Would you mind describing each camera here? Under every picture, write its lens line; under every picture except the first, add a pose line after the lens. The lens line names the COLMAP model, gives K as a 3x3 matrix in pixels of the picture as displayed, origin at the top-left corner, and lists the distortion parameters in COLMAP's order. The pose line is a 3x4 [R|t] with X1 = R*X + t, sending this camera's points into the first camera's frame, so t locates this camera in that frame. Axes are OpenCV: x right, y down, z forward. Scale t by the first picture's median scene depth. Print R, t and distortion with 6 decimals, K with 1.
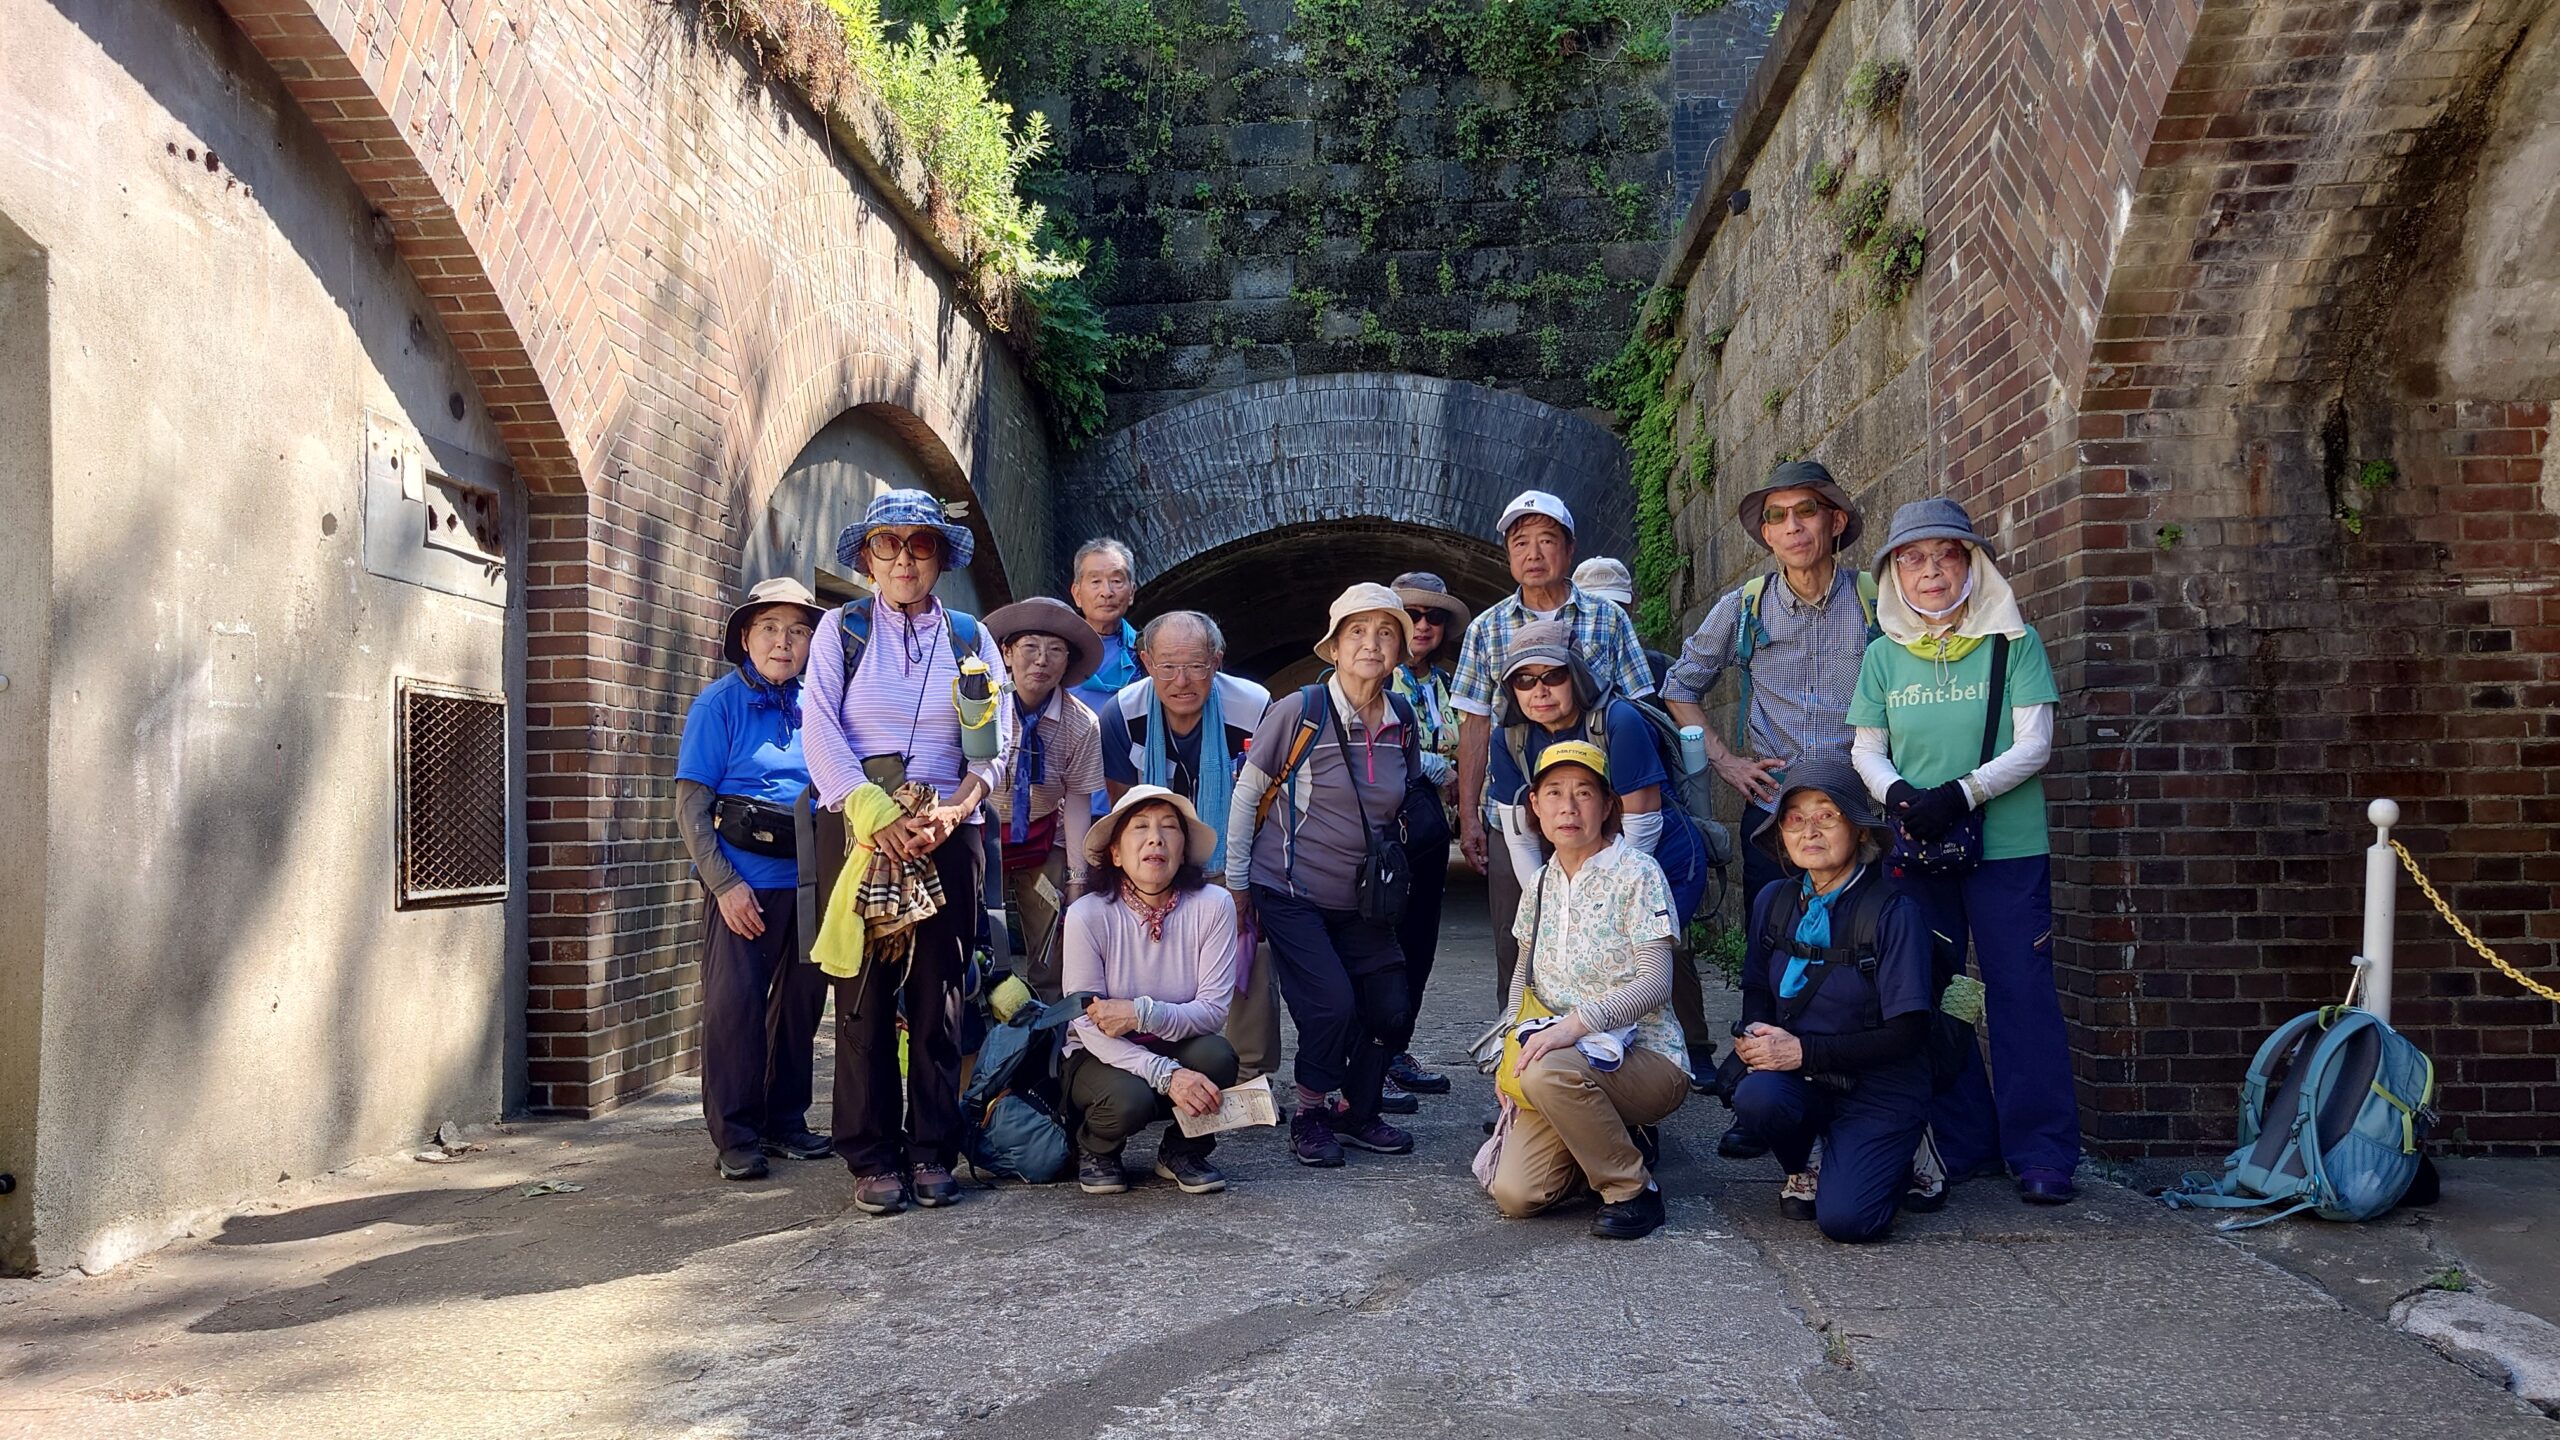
lens RADIAL K [[1816.8, 0, 1280.0], [0, 1816.8, 720.0], [0, 0, 1]] dist [0.005660, -0.000950]
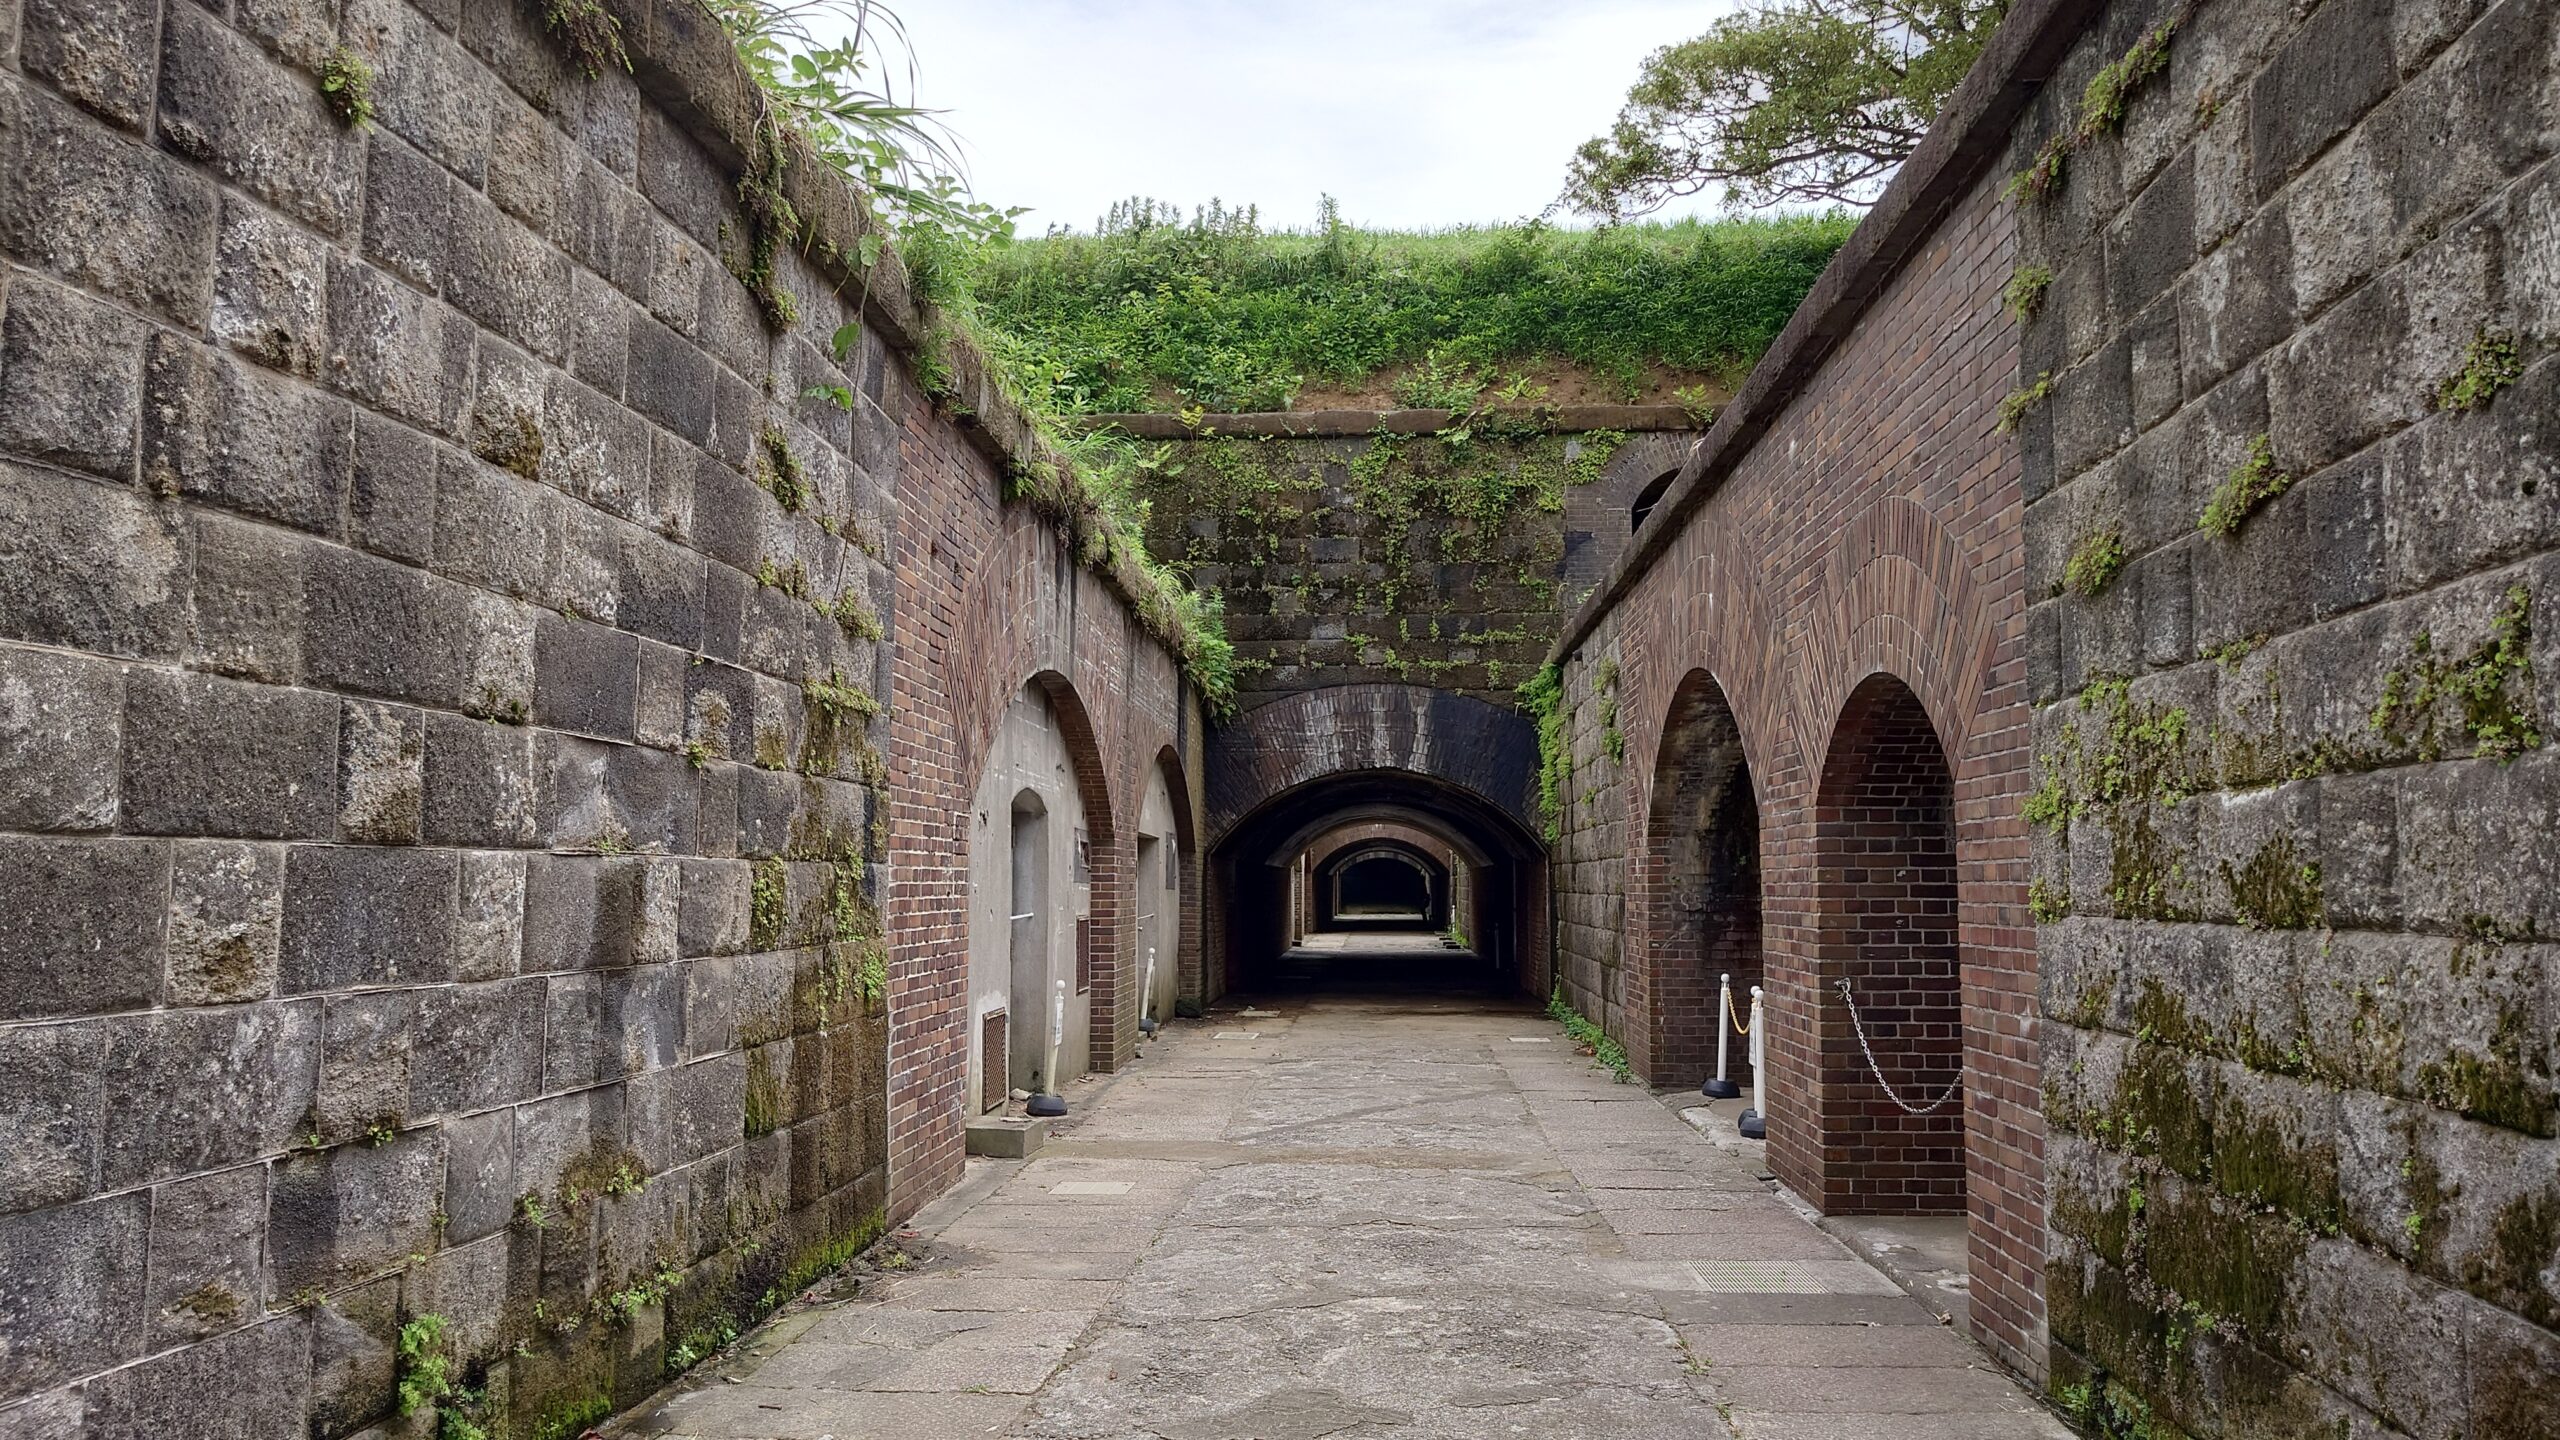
lens RADIAL K [[1816.8, 0, 1280.0], [0, 1816.8, 720.0], [0, 0, 1]] dist [0.005660, -0.000950]
pose [[0.999835, 0.014872, 0.010435, -0.072985], [-0.014439, 0.999080, -0.040373, -0.085149], [-0.011026, 0.040215, 0.999130, -0.727396]]
